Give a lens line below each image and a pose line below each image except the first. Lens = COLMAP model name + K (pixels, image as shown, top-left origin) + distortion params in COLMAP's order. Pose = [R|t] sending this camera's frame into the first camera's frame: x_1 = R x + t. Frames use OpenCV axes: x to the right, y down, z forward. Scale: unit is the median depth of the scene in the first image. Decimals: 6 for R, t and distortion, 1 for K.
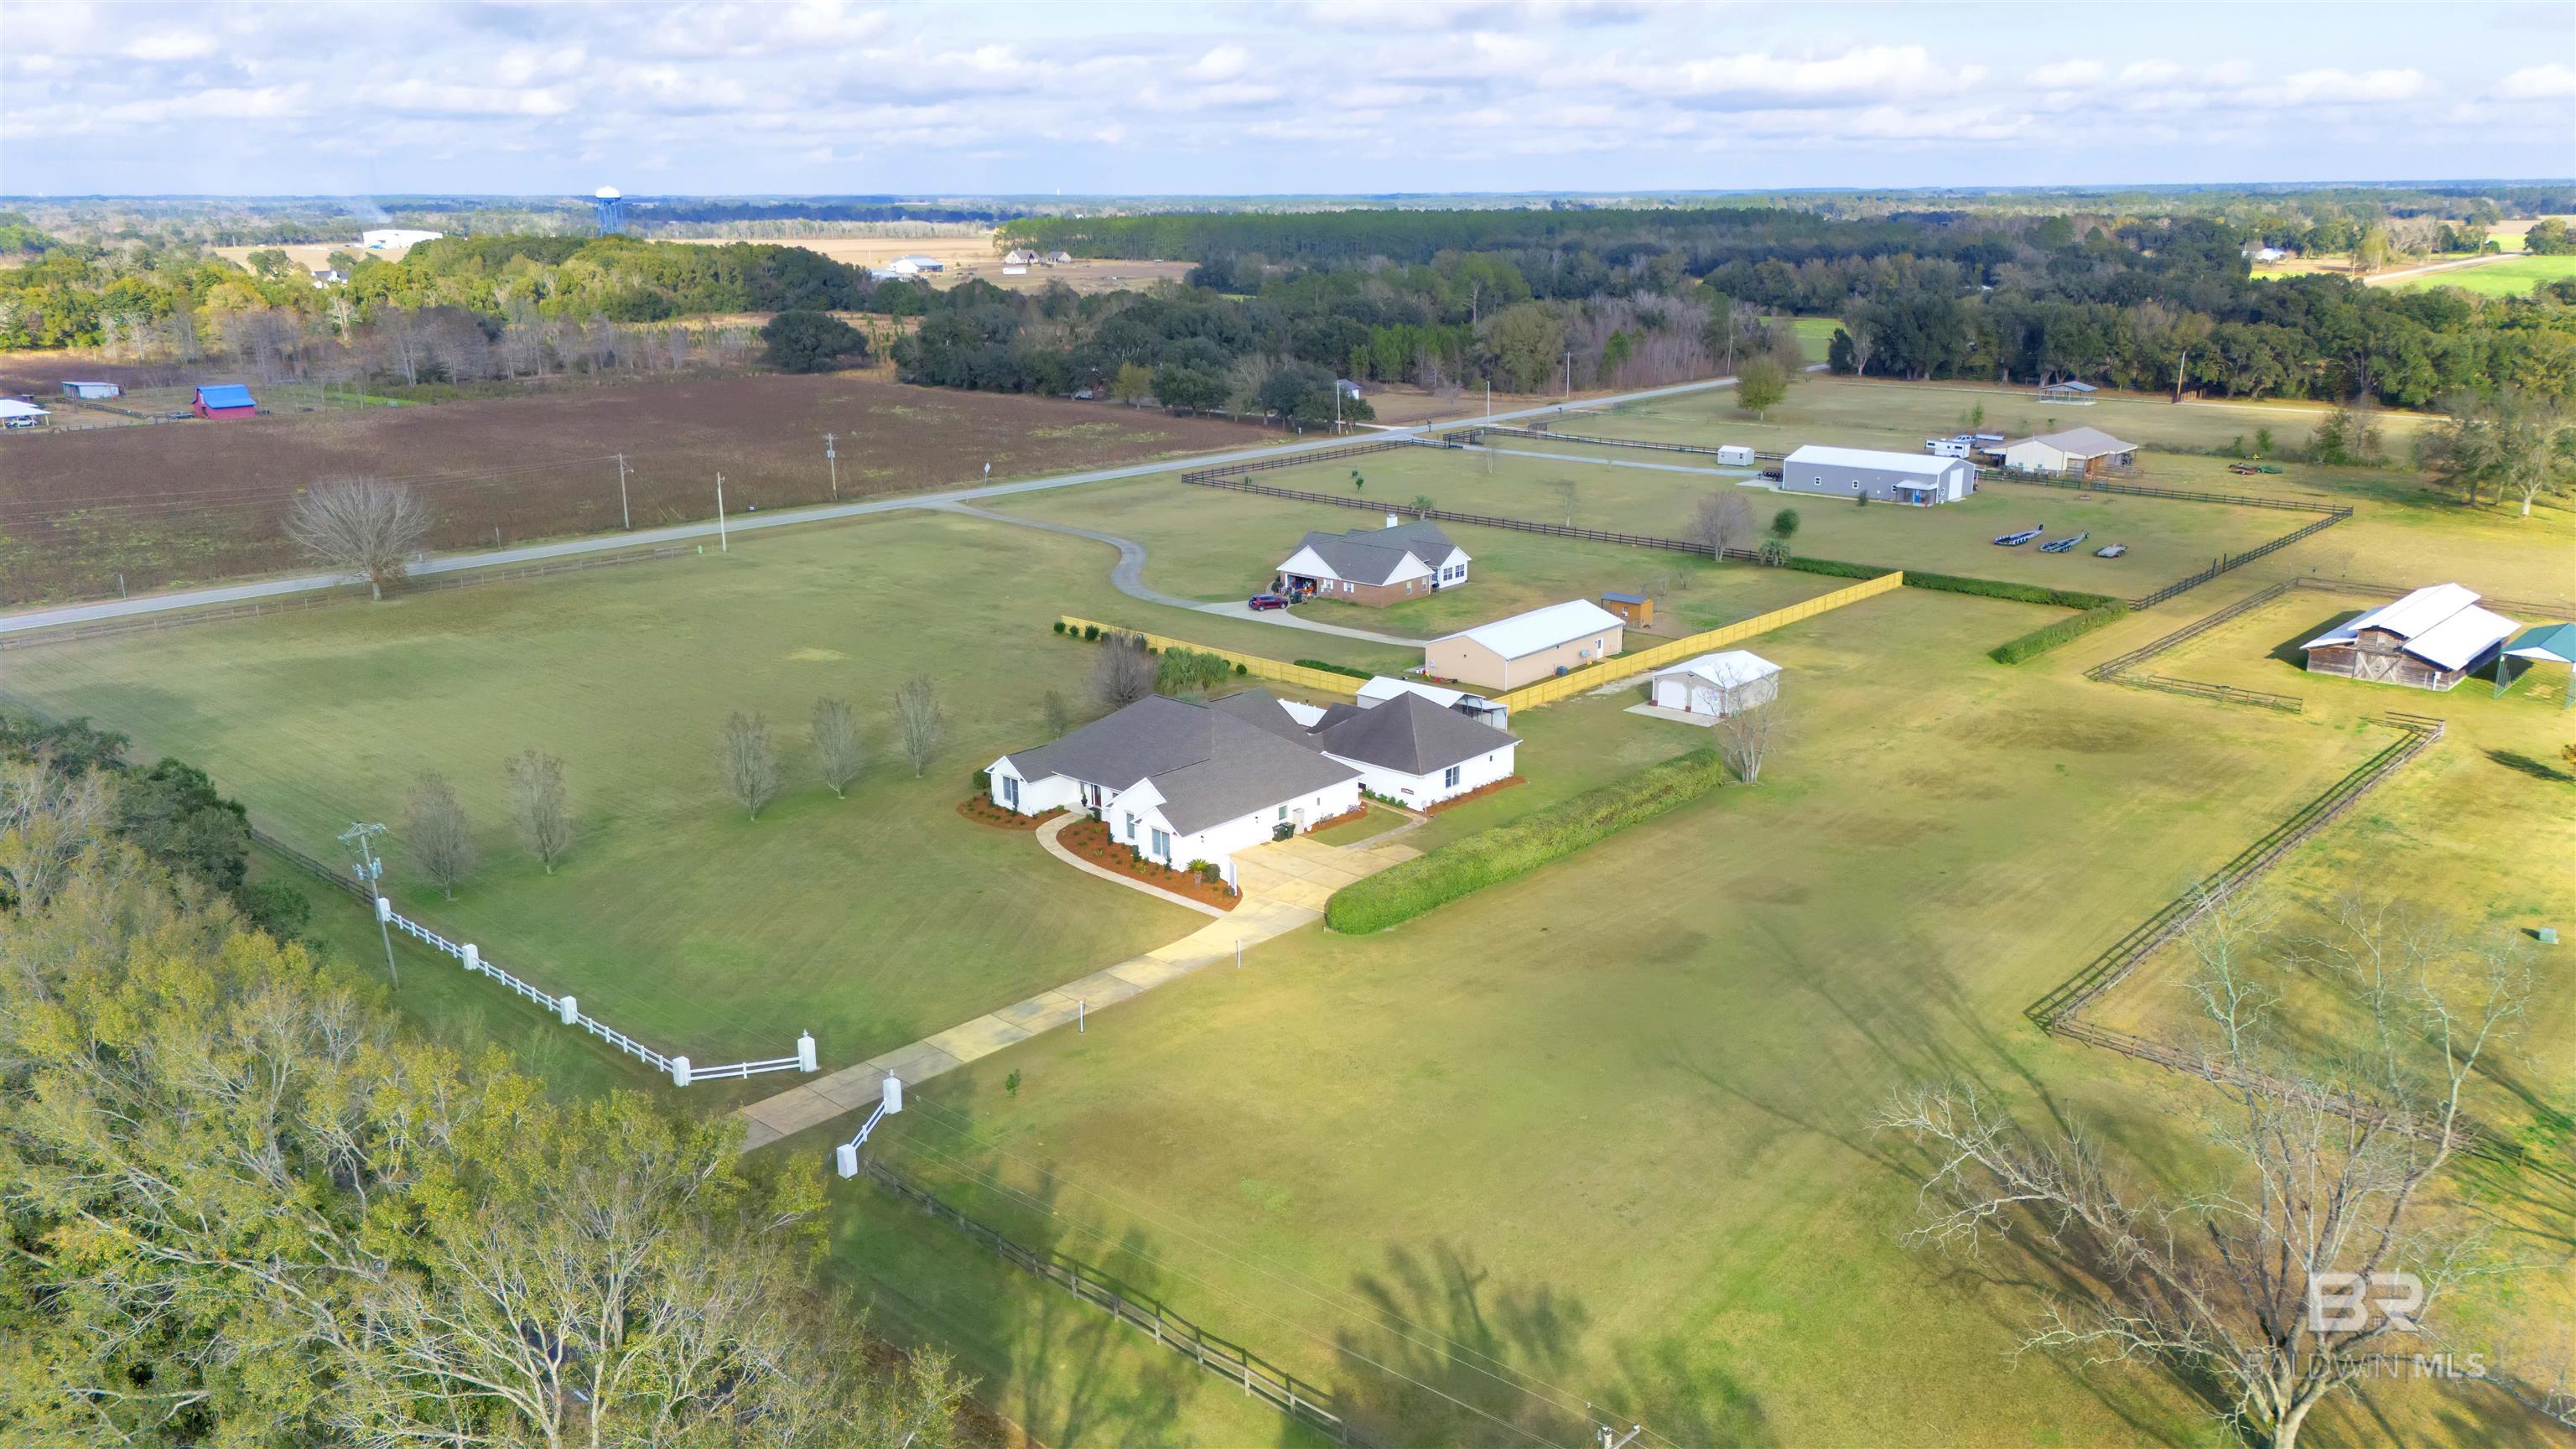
lens RADIAL K [[1884.4, 0, 1296.7], [0, 1884.4, 728.1], [0, 0, 1]] dist [0.071921, -0.073802]
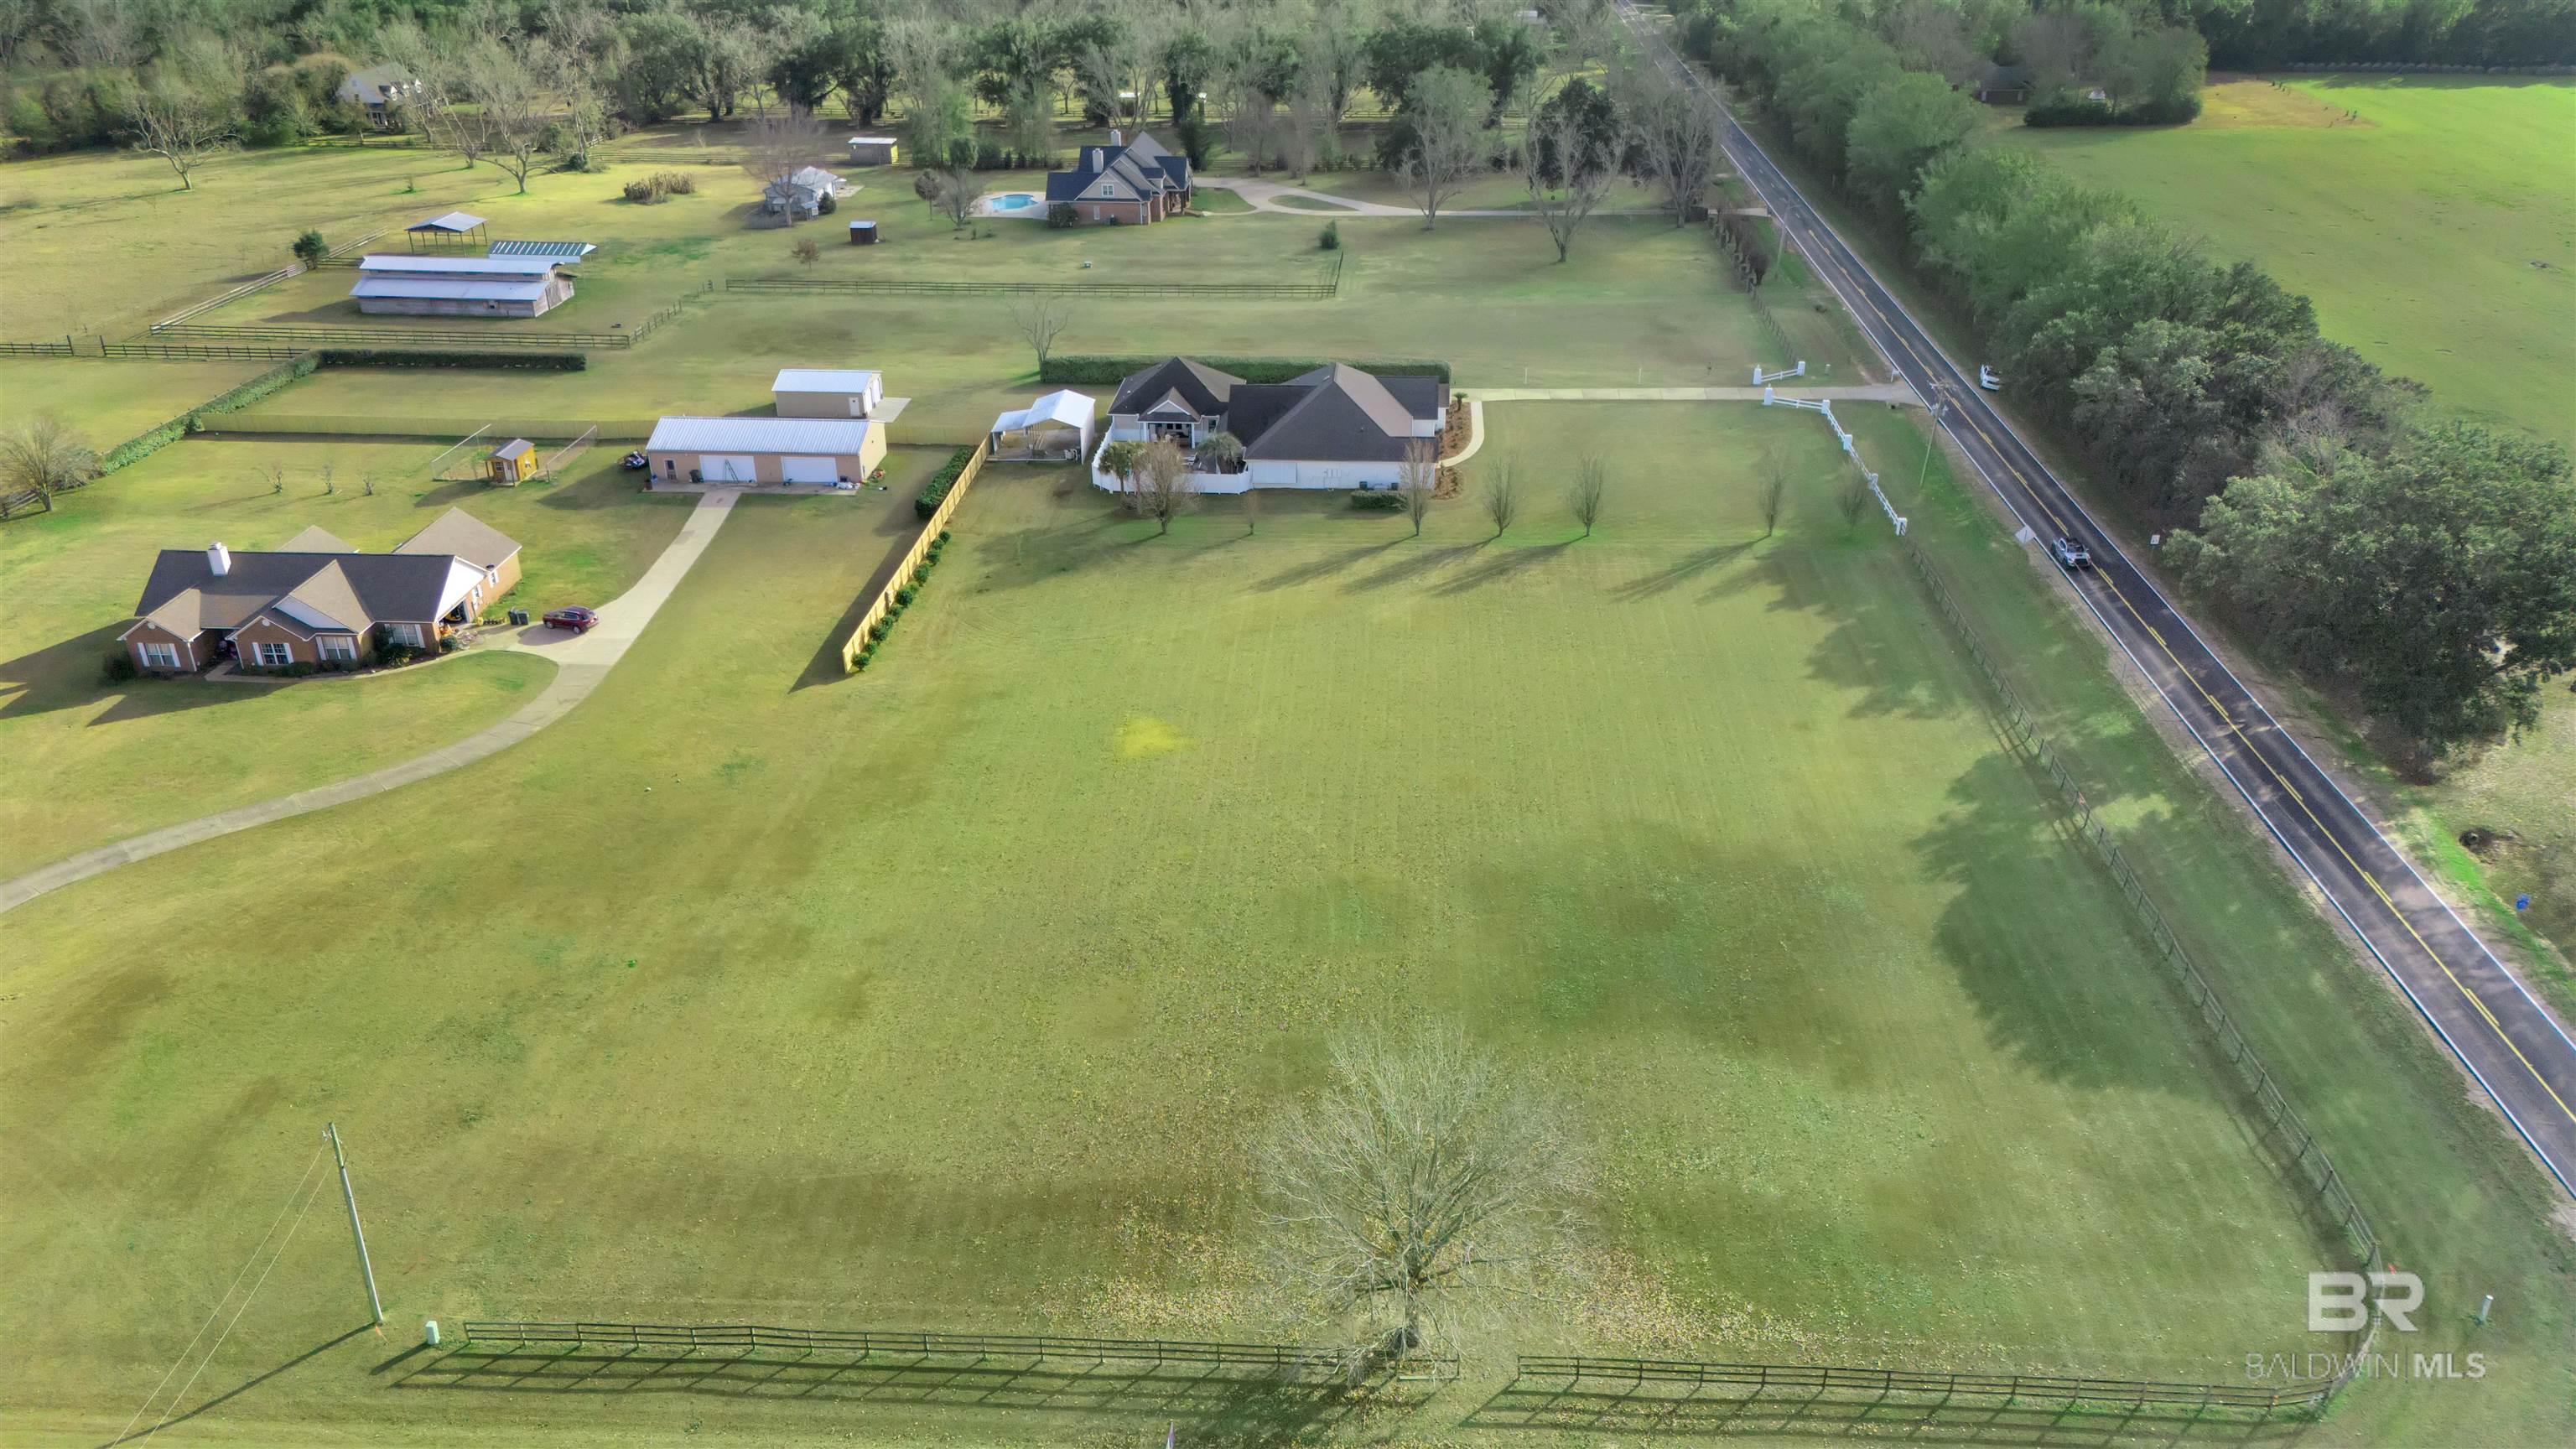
lens RADIAL K [[1884.4, 0, 1296.7], [0, 1884.4, 728.1], [0, 0, 1]] dist [0.071921, -0.073802]
pose [[-0.622877, -0.341767, 0.703718, -1.036698], [0.218942, 0.787428, 0.576213, -0.572642], [-0.751058, 0.512983, -0.415644, 1.673044]]
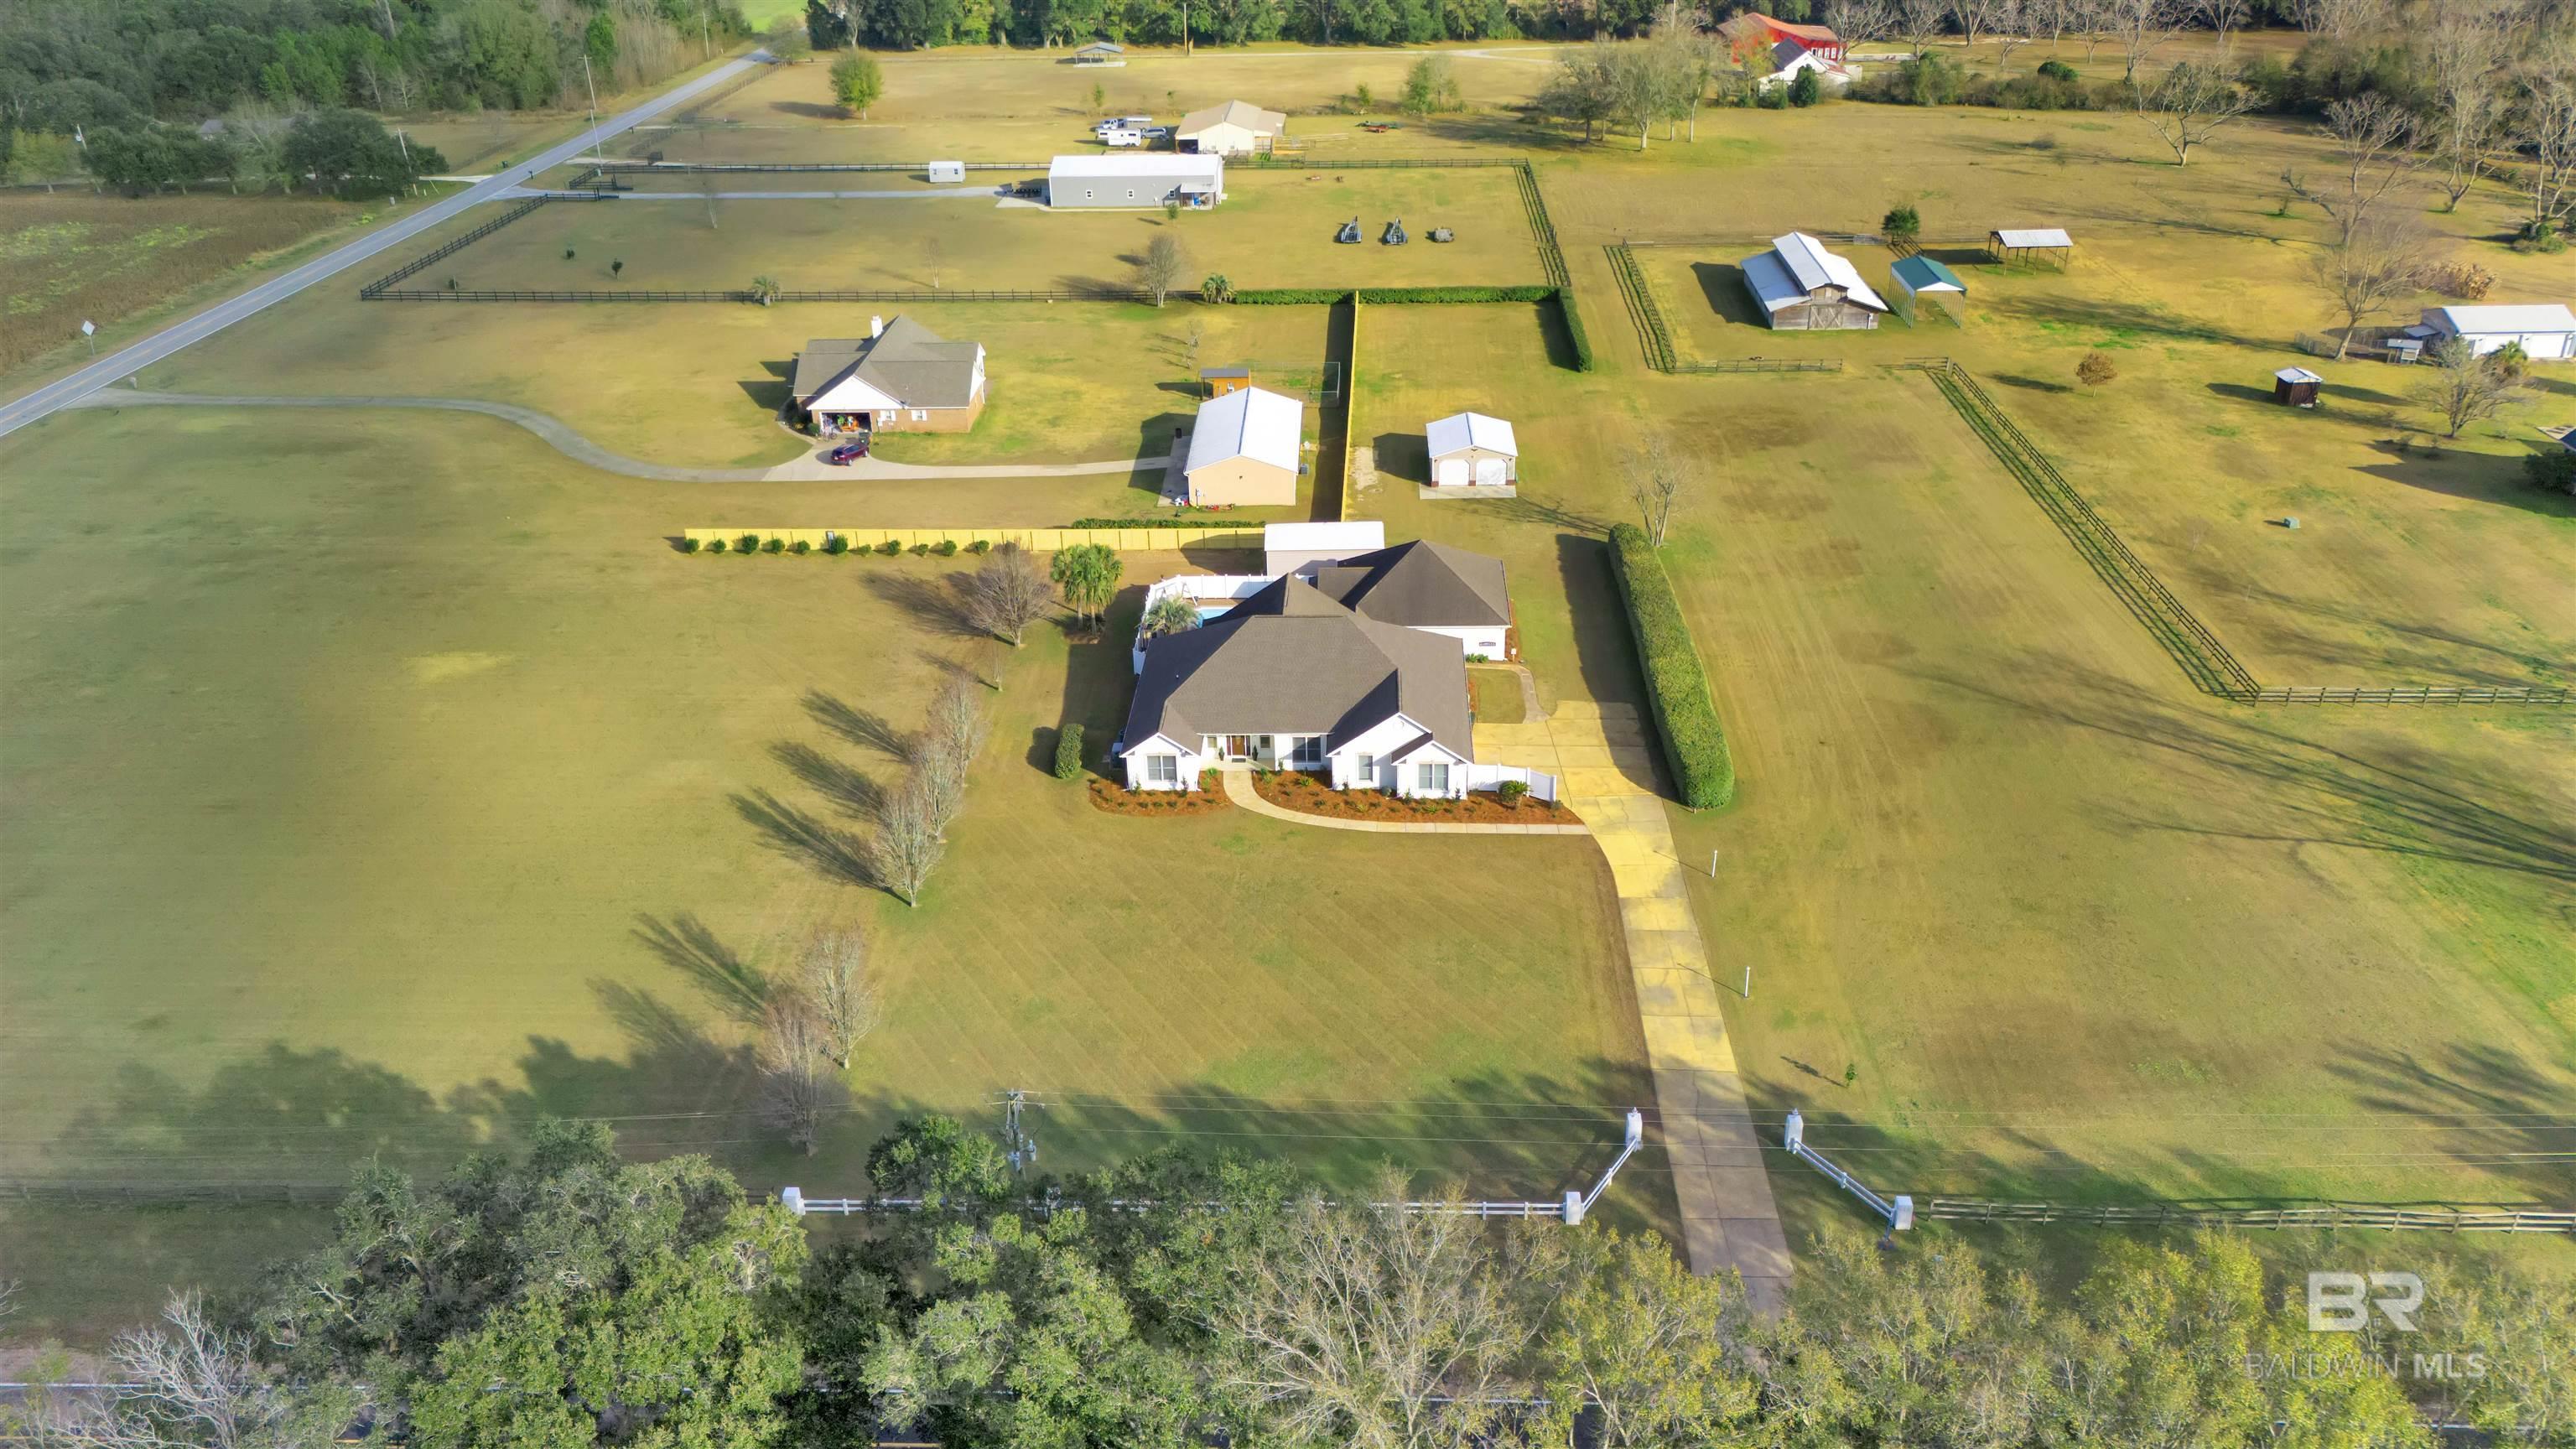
lens RADIAL K [[1927.6, 0, 1300.6], [0, 1927.6, 718.3], [0, 0, 1]] dist [0.076906, -0.081741]
pose [[0.765539, -0.294706, 0.571925, -0.591279], [0.189963, 0.952829, 0.236710, -0.182270], [-0.614707, -0.072566, 0.785411, 0.277746]]
